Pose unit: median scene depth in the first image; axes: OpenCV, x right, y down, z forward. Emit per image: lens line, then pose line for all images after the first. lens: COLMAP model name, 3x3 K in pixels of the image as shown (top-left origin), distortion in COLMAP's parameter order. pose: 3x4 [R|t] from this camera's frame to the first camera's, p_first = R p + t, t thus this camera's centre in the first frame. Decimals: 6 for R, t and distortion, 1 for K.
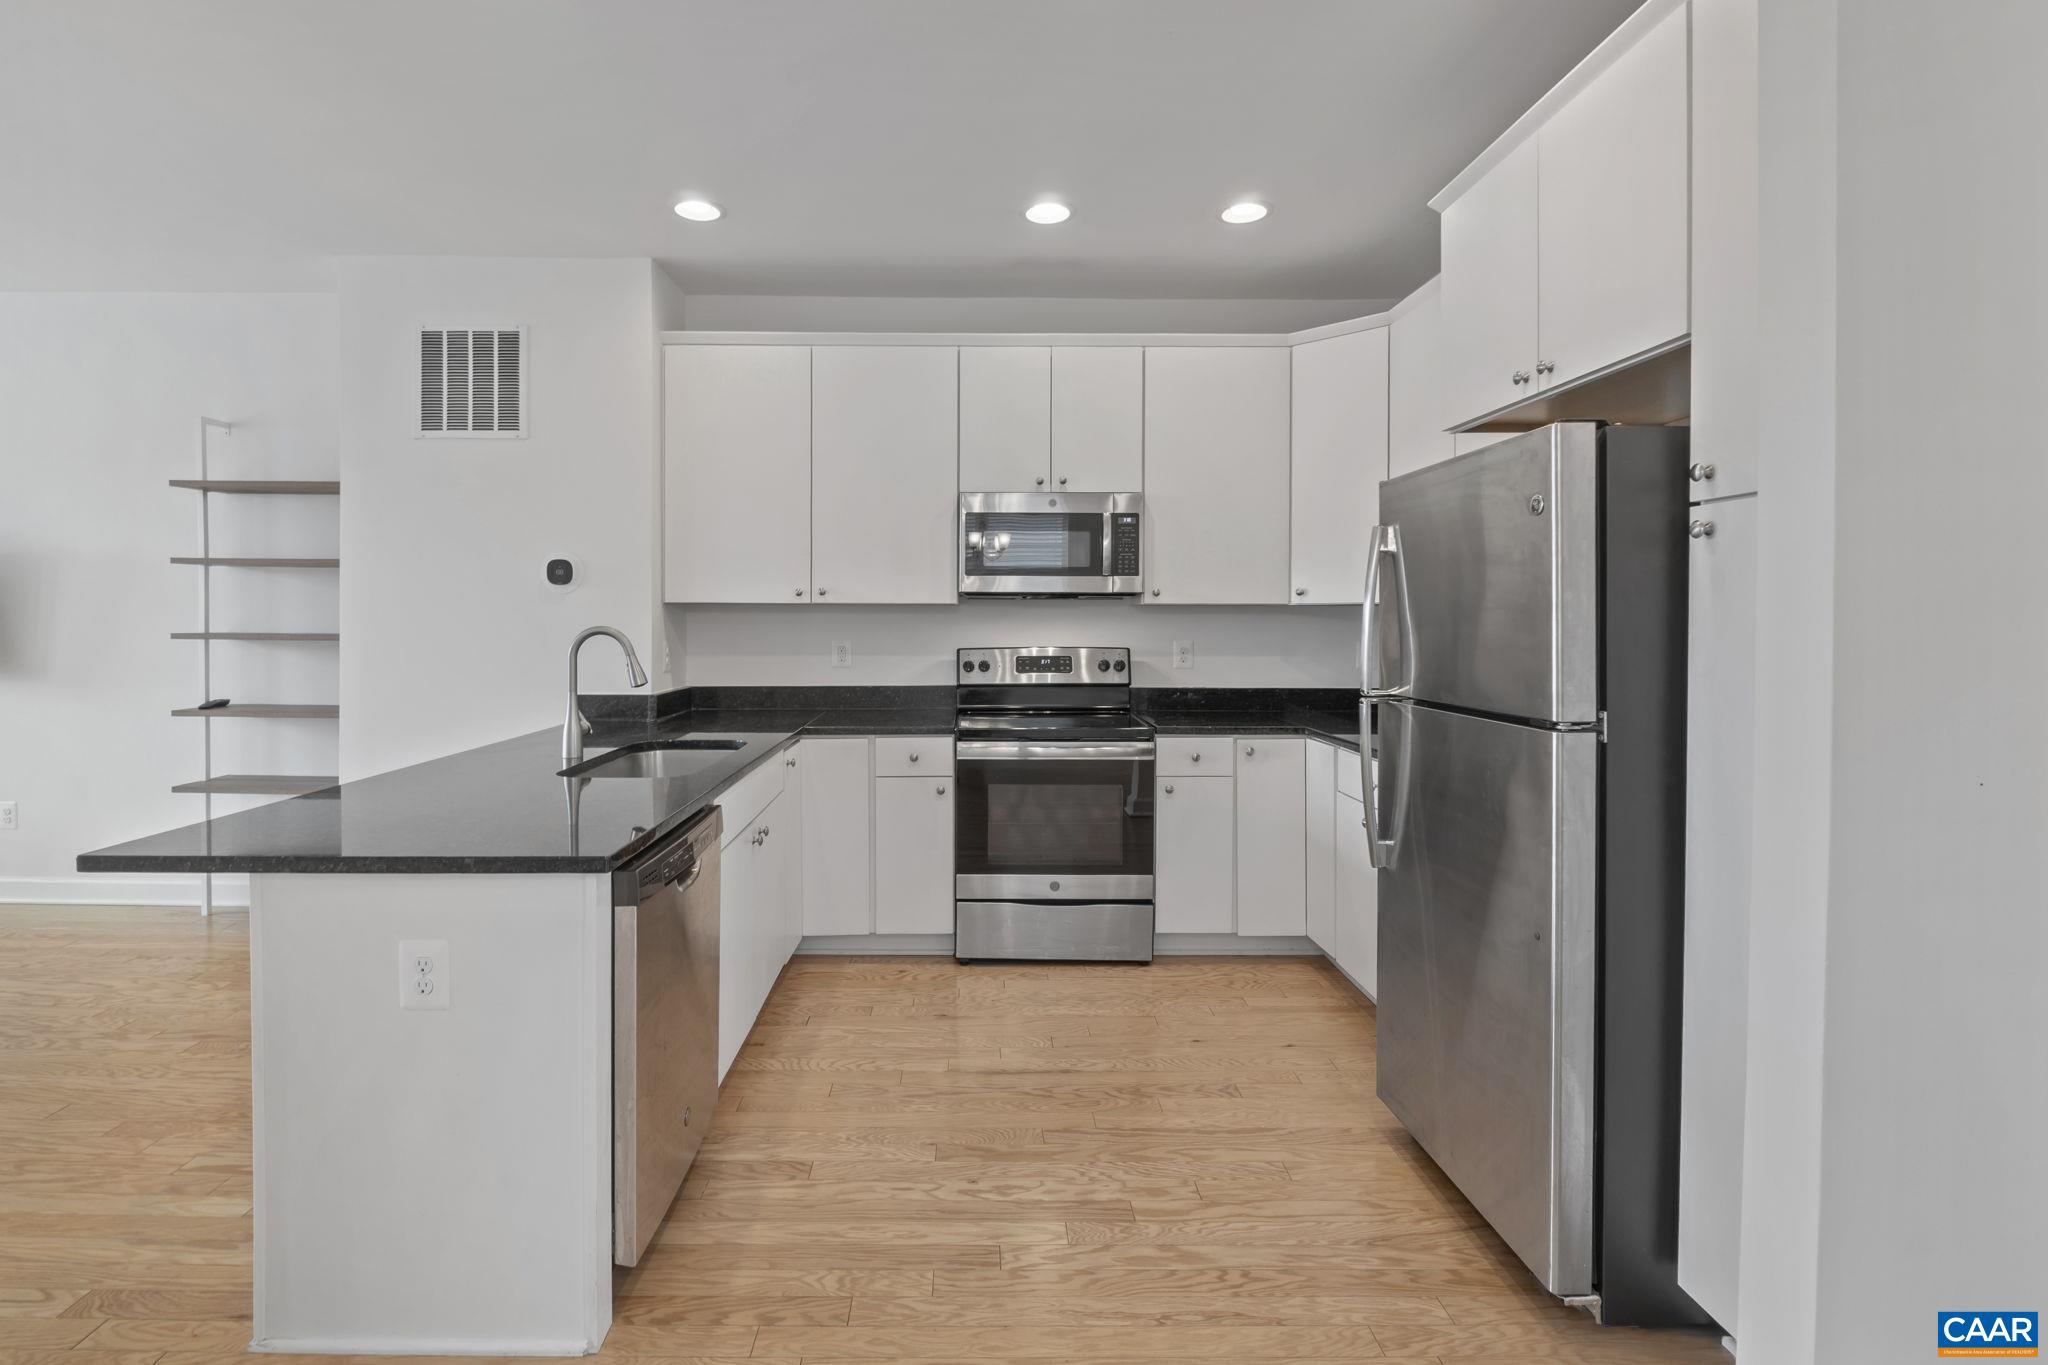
lens RADIAL K [[870.1, 0, 1098.3], [0, 870.1, 629.5], [0, 0, 1]] dist [-0.006769, -0.000214]
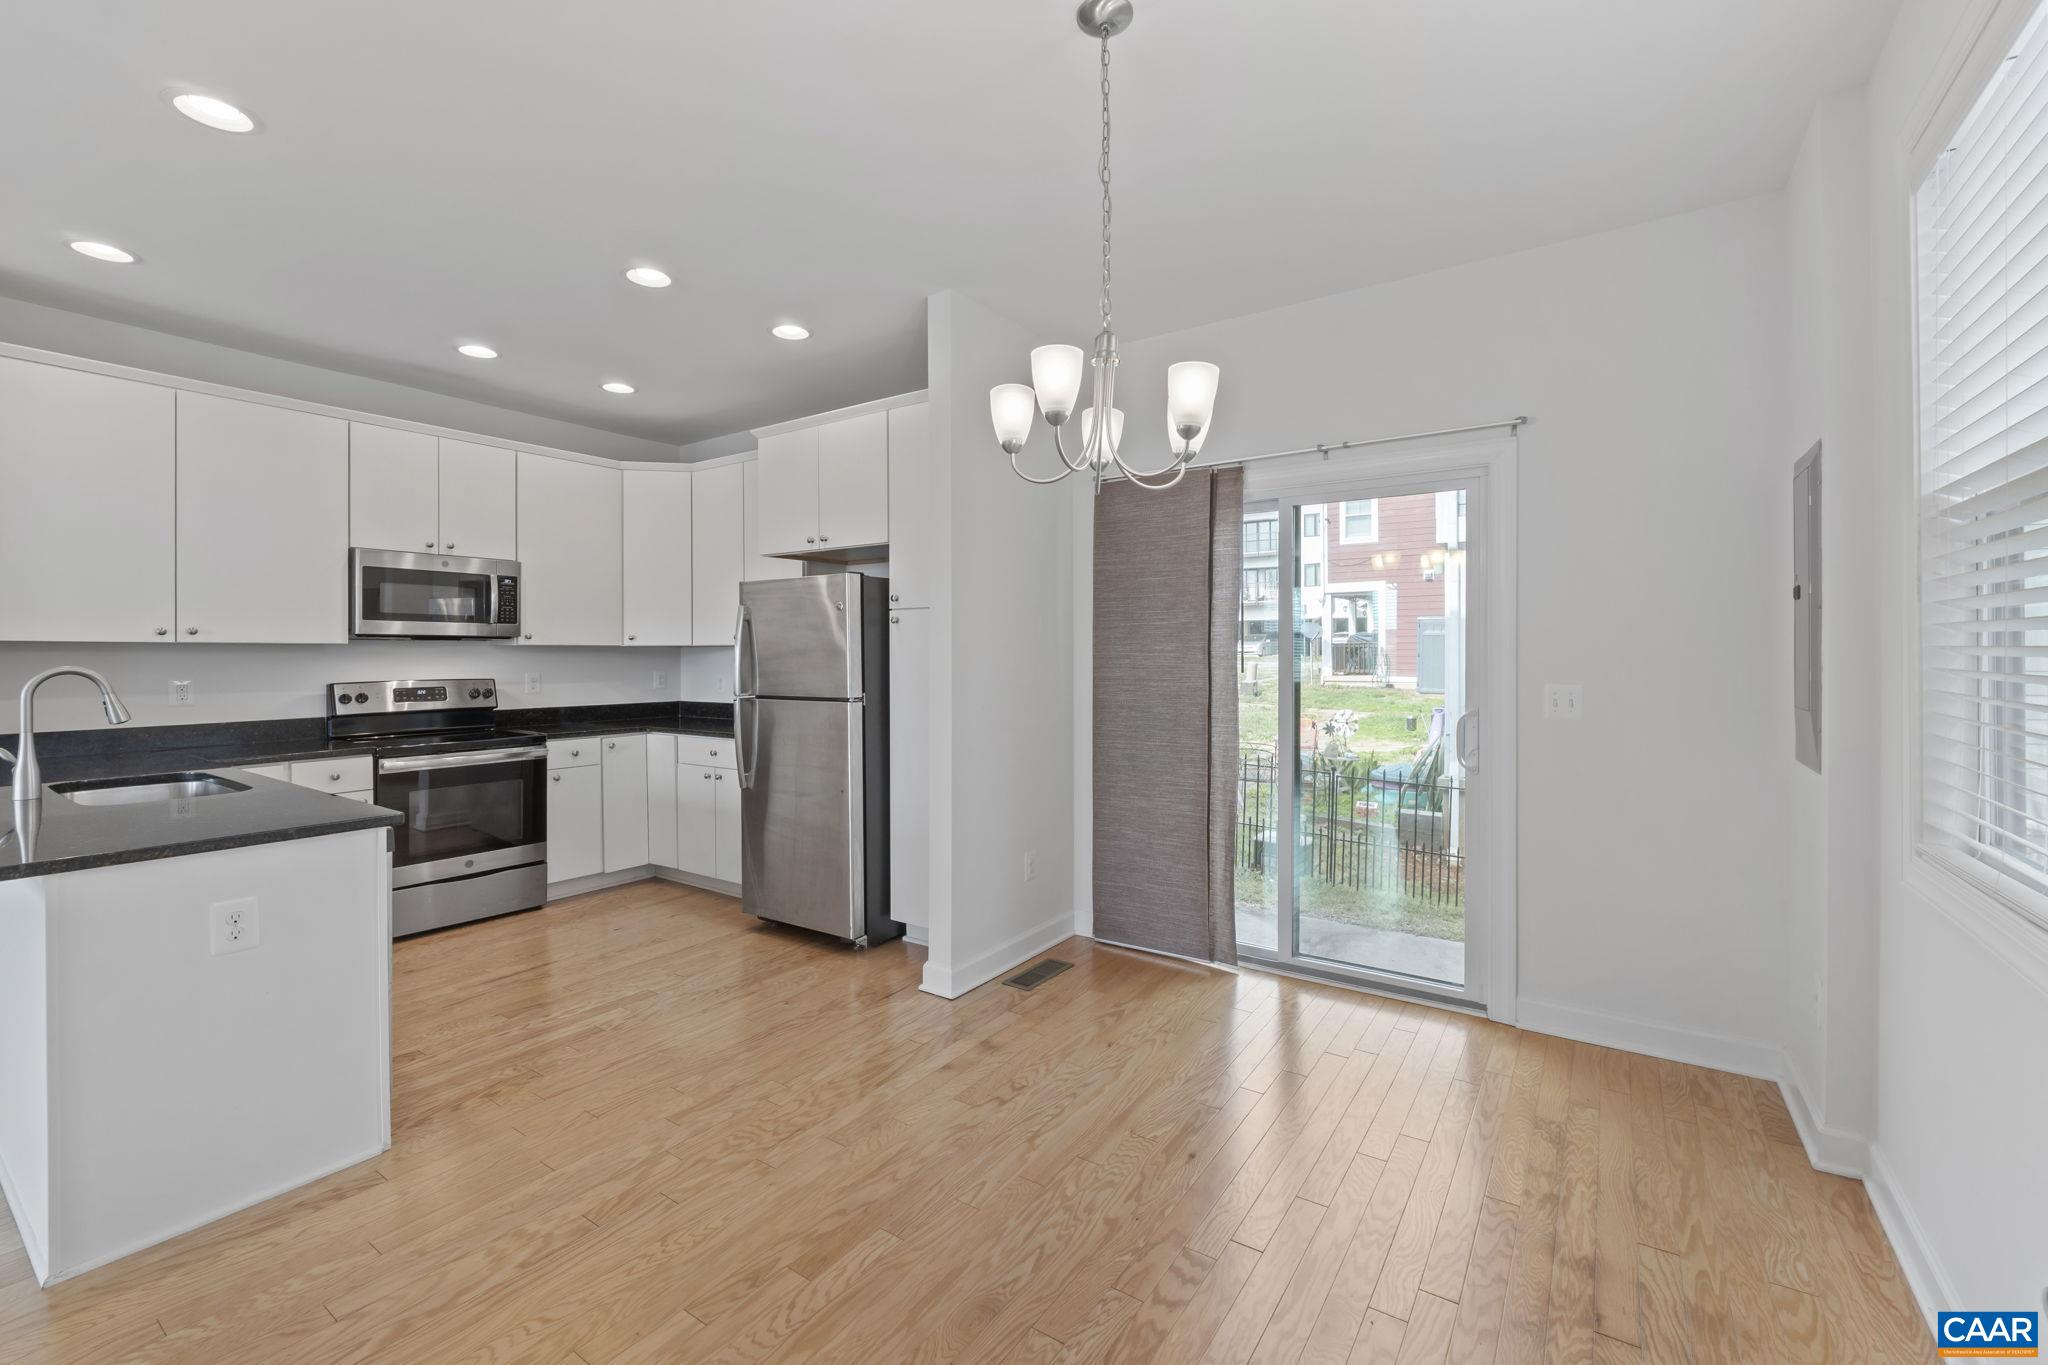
lens RADIAL K [[870.1, 0, 1013.4], [0, 870.1, 659.0], [0, 0, 1]] dist [-0.006769, -0.000214]
pose [[0.577135, -0.007343, 0.816616, -0.616593], [0.013622, 0.999907, -0.000636, 0.003245], [-0.816535, 0.011491, 0.577181, -0.395815]]
